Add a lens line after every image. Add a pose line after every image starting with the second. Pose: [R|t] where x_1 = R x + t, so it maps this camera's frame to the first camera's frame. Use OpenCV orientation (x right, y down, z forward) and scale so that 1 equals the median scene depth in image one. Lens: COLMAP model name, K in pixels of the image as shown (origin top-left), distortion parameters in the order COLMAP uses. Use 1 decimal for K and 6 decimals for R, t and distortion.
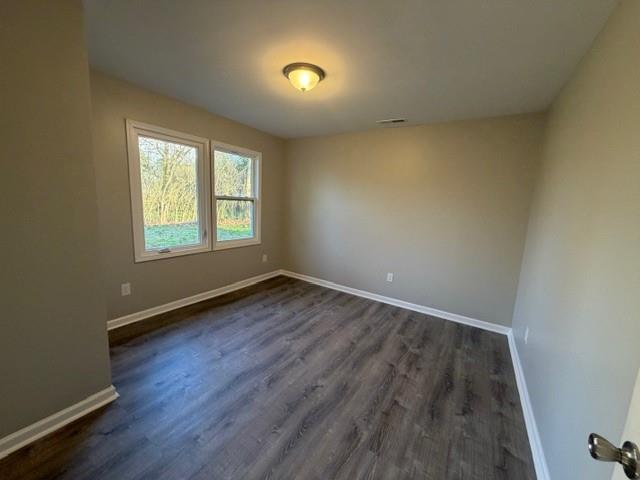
lens RADIAL K [[253.7, 0, 318.4], [0, 253.7, 240.2], [0, 0, 1]] dist [-0.001157, 0.000045]
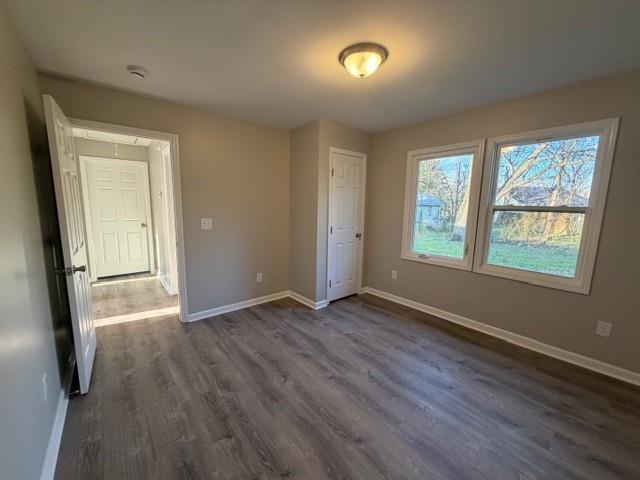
lens RADIAL K [[253.7, 0, 318.4], [0, 253.7, 240.2], [0, 0, 1]] dist [-0.001157, 0.000045]
pose [[-0.299781, 0.079477, -0.950692, 0.714435], [-0.171693, 0.975758, 0.135712, -0.118911], [0.938431, 0.203911, -0.278868, 1.023479]]
